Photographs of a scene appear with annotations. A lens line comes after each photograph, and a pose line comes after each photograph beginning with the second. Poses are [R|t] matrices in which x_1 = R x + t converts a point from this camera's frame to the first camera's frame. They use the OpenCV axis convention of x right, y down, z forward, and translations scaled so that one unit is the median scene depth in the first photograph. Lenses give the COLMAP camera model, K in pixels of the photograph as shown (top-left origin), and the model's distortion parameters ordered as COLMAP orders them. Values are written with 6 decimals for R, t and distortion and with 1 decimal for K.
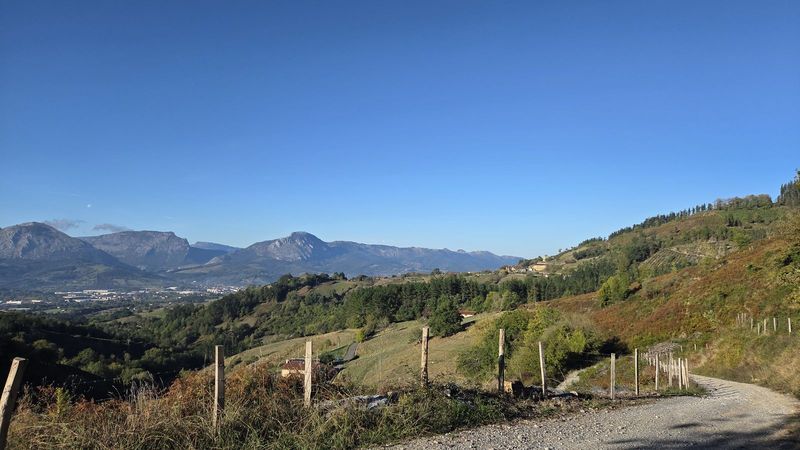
lens RADIAL K [[546.3, 0, 400.0], [0, 546.3, 225.0], [0, 0, 1]] dist [0.092681, -0.087743]
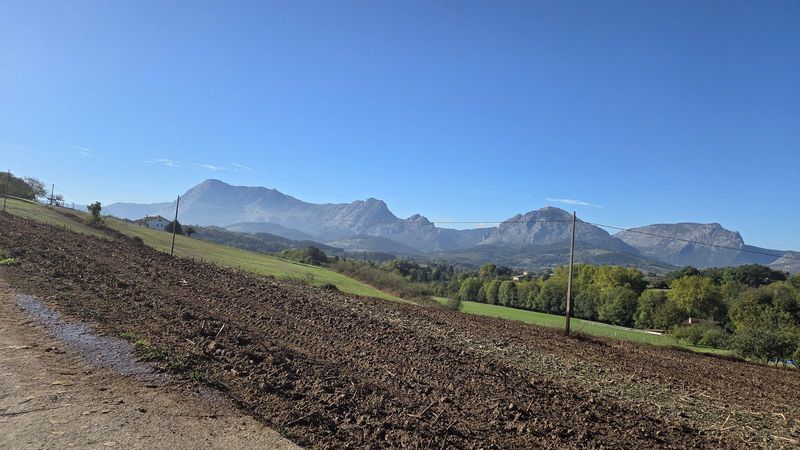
lens RADIAL K [[546.3, 0, 400.0], [0, 546.3, 225.0], [0, 0, 1]] dist [0.092681, -0.087743]
pose [[0.605549, -0.012063, -0.795717, -0.098921], [-0.006261, 0.999782, -0.019921, 0.042947], [0.795783, 0.017045, 0.605341, 0.276793]]
